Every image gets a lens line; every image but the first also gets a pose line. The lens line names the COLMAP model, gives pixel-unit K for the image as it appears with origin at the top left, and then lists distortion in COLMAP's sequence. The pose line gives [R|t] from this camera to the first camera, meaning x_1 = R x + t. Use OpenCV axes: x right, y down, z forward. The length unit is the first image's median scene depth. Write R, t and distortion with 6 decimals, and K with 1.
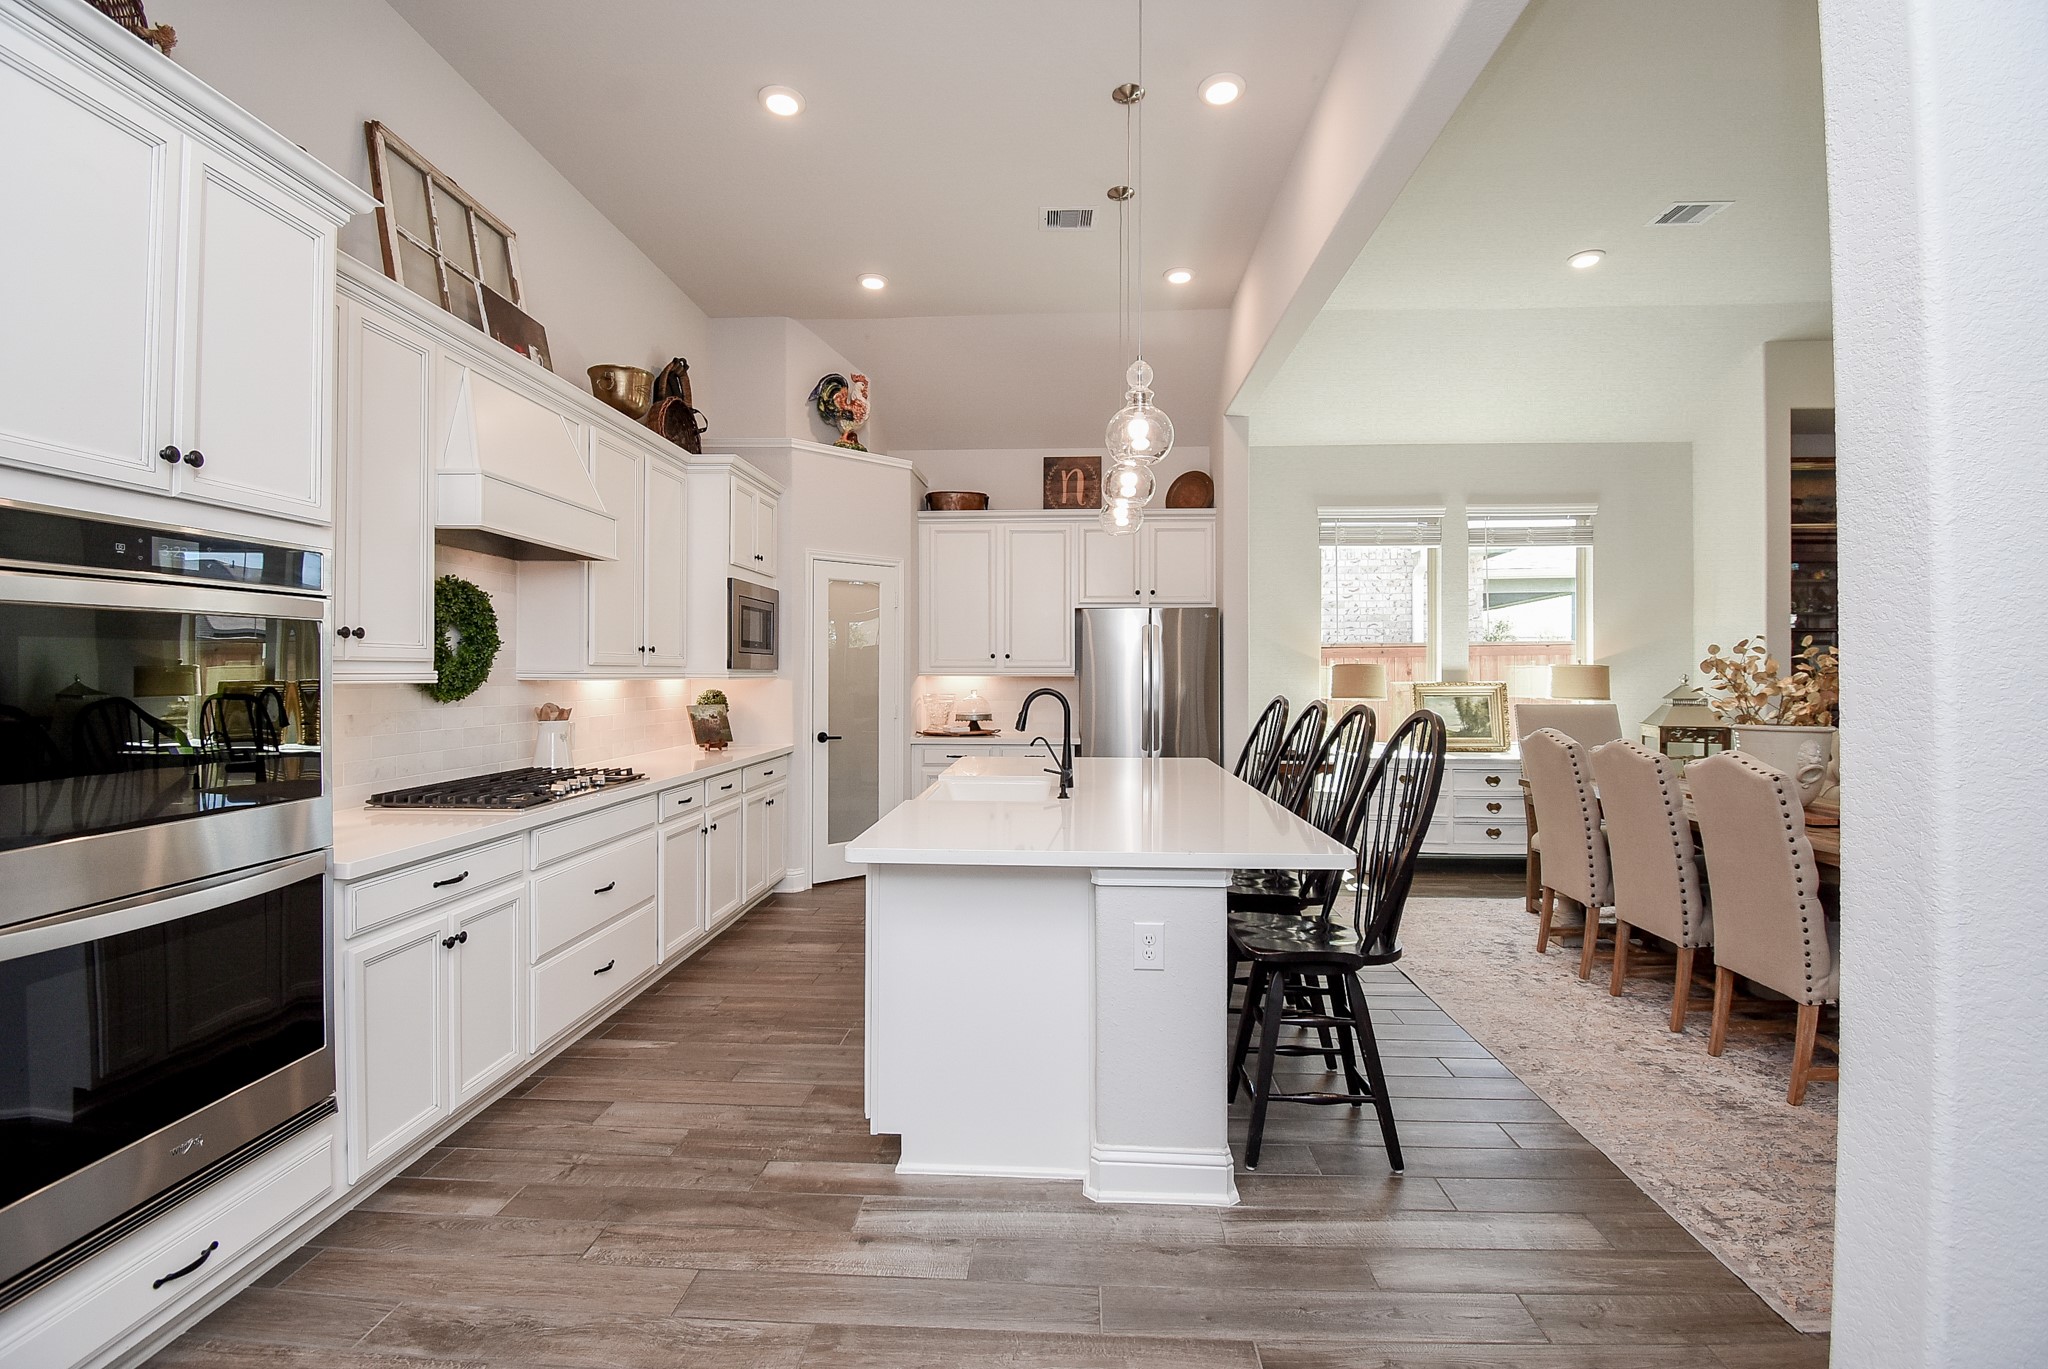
lens RADIAL K [[916.5, 0, 1024.8], [0, 916.5, 672.6], [0, 0, 1]] dist [0.000123, -0.000967]
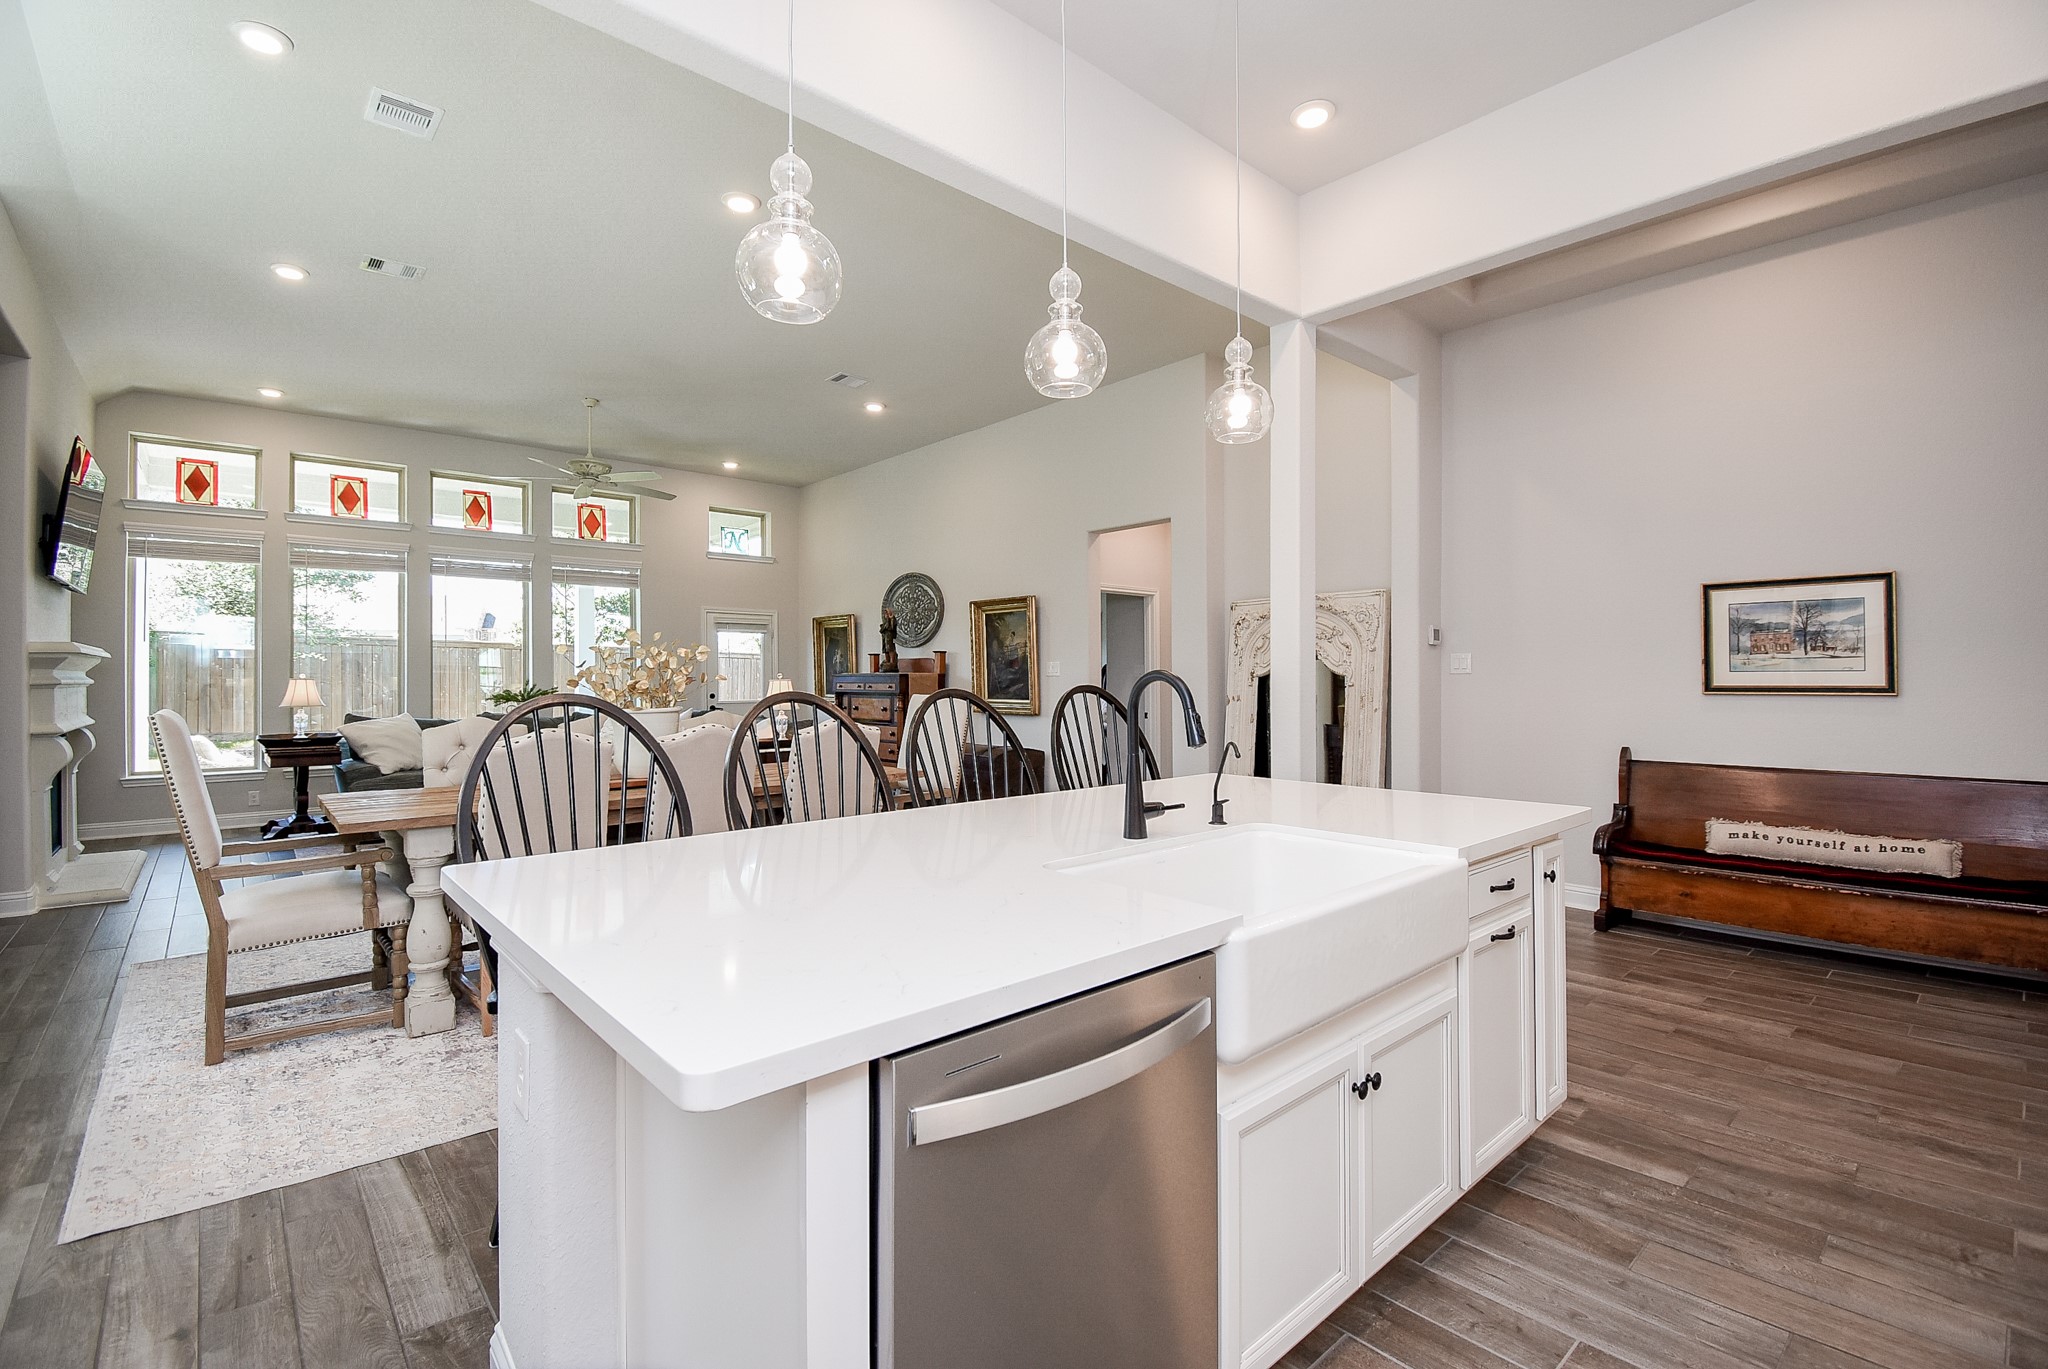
lens RADIAL K [[916.5, 0, 1019.9], [0, 916.5, 670.8], [0, 0, 1]] dist [0.000123, -0.000967]
pose [[-0.699015, -0.001397, 0.715105, -0.479264], [0.003930, 0.999975, 0.005795, 0.001402], [-0.715096, 0.006861, -0.698993, 2.160496]]
